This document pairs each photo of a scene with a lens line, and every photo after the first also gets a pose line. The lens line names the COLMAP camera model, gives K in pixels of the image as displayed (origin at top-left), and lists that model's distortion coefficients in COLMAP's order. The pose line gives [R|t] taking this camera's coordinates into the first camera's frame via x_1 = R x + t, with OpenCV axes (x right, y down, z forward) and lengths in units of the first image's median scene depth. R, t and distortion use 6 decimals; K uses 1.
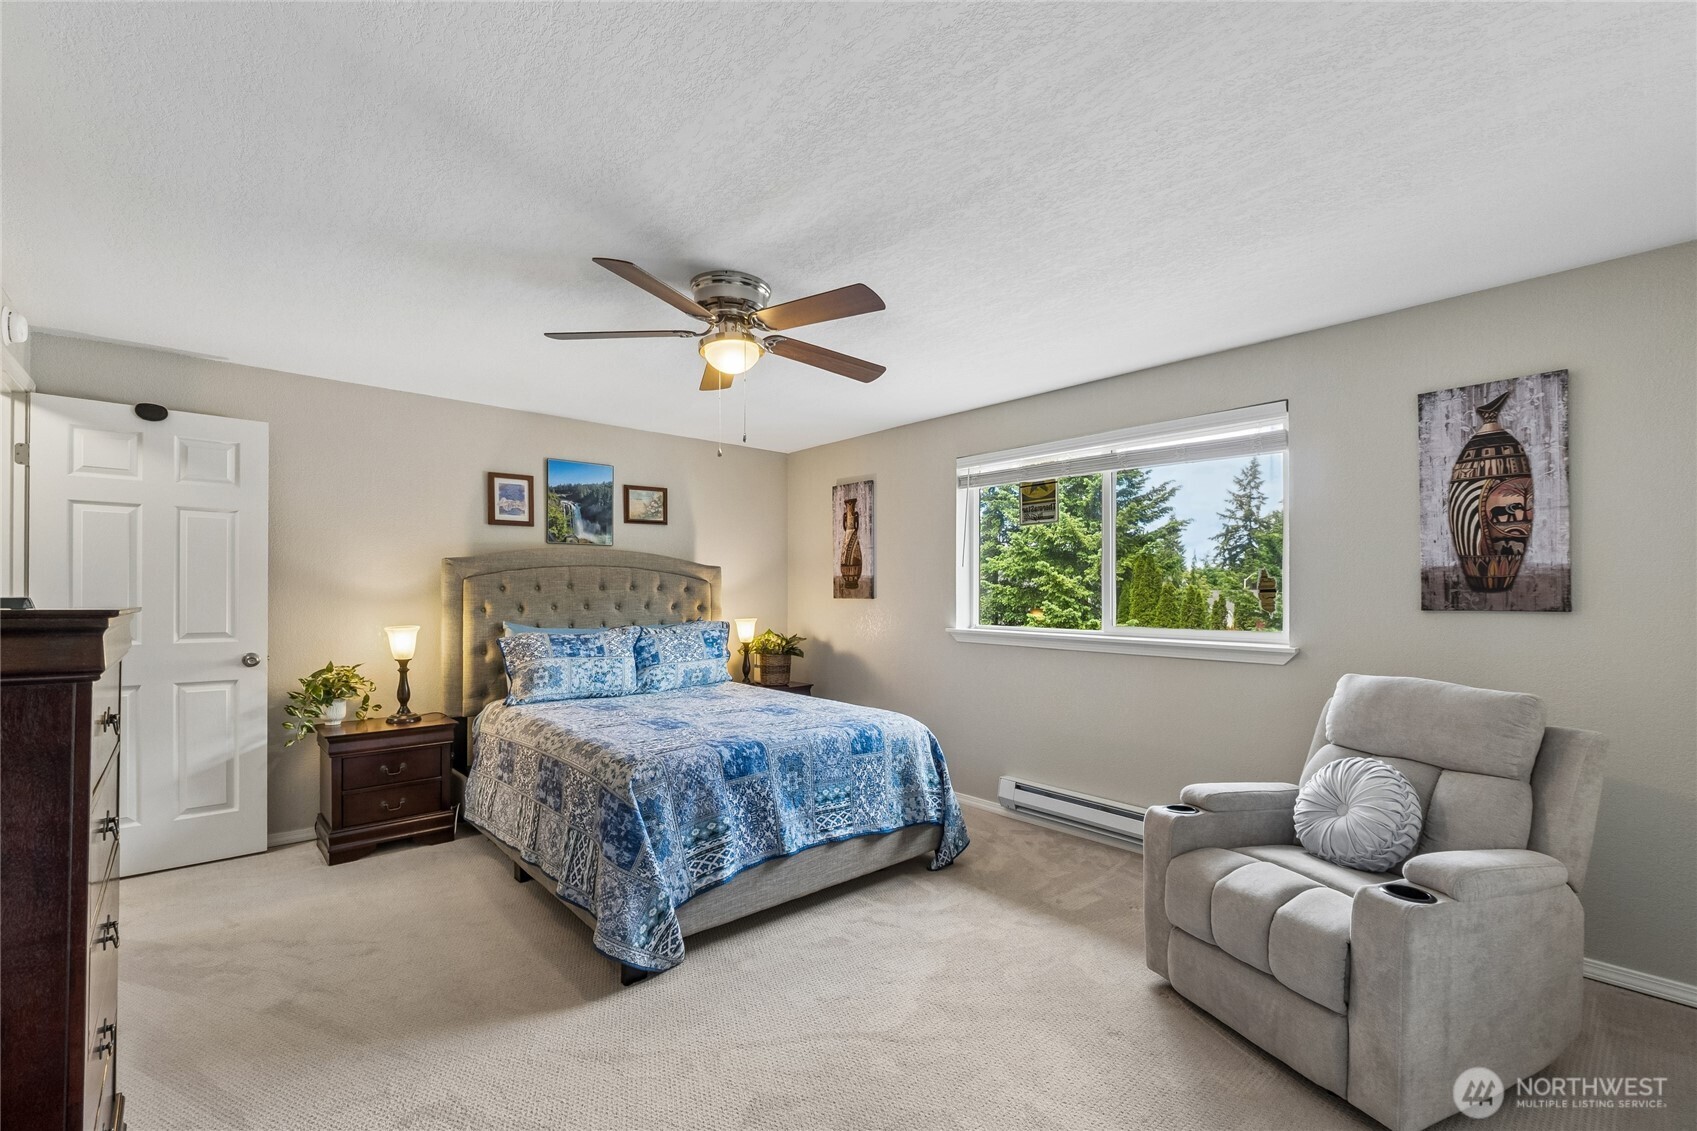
lens RADIAL K [[704.9, 0, 863.9], [0, 704.9, 592.7], [0, 0, 1]] dist [-0.009582, -0.000396]
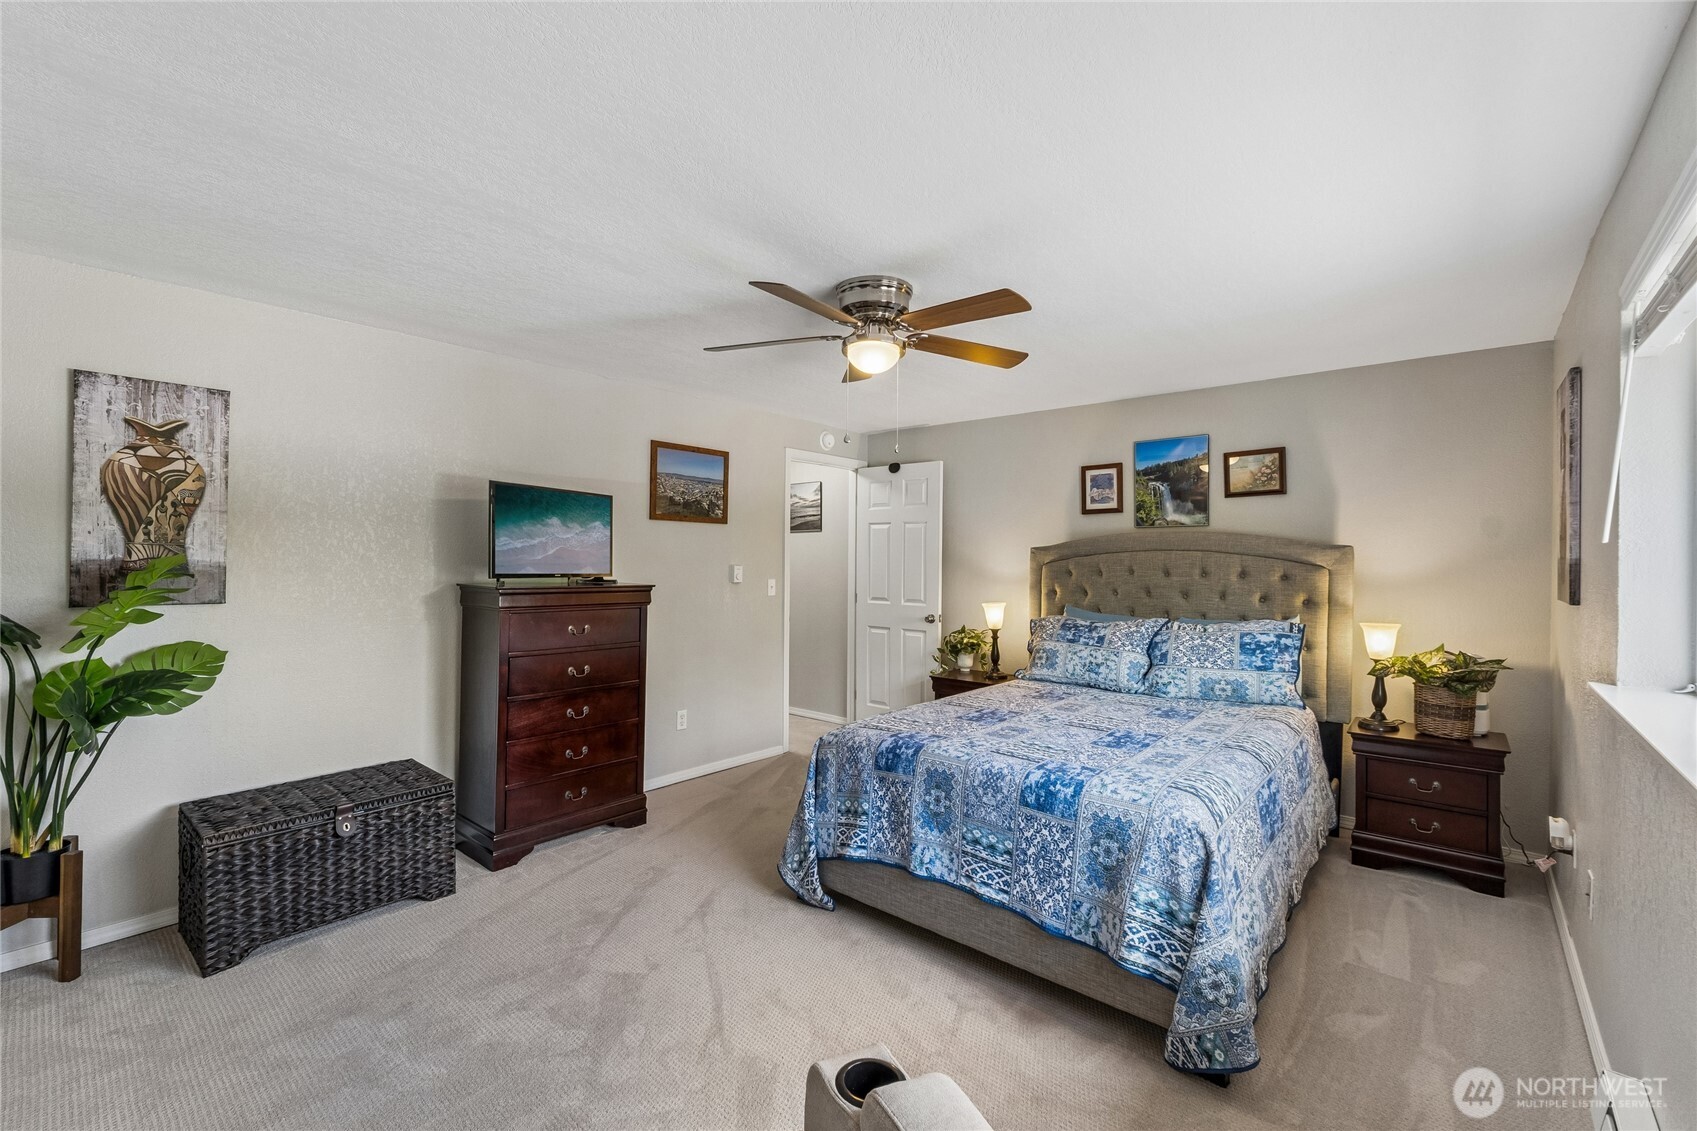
lens RADIAL K [[704.9, 0, 858.0], [0, 704.9, 561.3], [0, 0, 1]] dist [-0.009582, -0.000396]
pose [[0.142018, 0.001198, -0.989863, 0.502099], [-0.005201, 0.999986, 0.000464, -0.023353], [0.989850, 0.005083, 0.142022, 0.504230]]
